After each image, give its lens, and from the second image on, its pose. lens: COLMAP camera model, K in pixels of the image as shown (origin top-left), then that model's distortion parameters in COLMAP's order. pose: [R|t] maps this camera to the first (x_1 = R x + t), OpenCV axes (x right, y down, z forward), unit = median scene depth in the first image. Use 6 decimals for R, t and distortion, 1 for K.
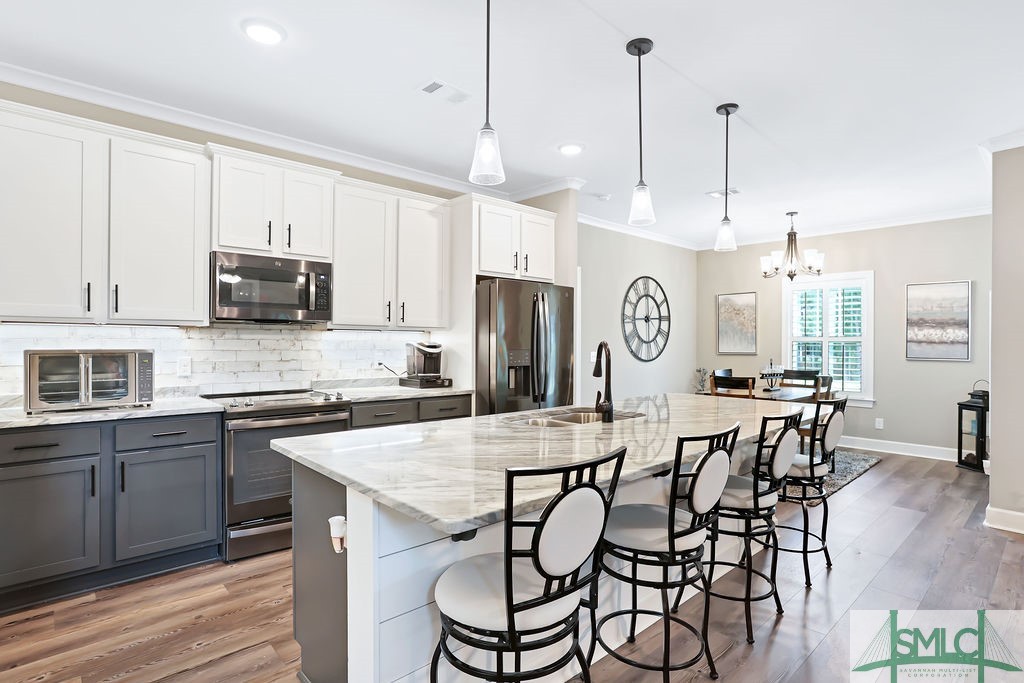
lens RADIAL K [[507.1, 0, 511.7], [0, 507.1, 340.5], [0, 0, 1]] dist [-0.034123, 0.008211]
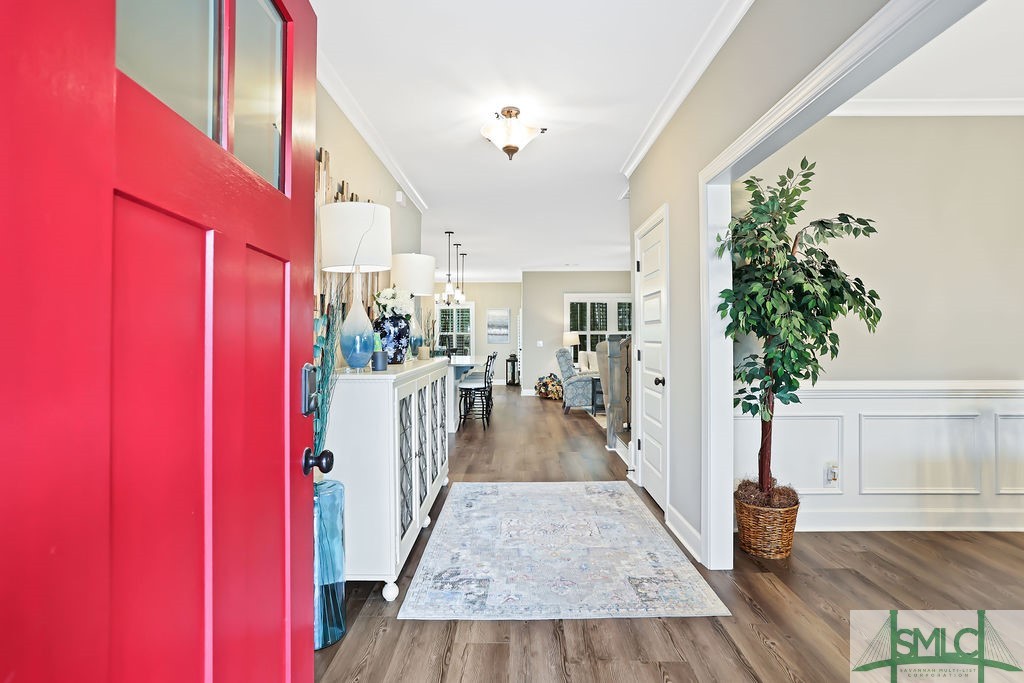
lens RADIAL K [[507.1, 0, 500.9], [0, 507.1, 326.0], [0, 0, 1]] dist [-0.034123, 0.008211]
pose [[0.694713, 0.010667, 0.719208, -0.867617], [0.003605, 0.999826, -0.018312, 0.007077], [-0.719278, 0.015314, 0.694553, -0.680432]]
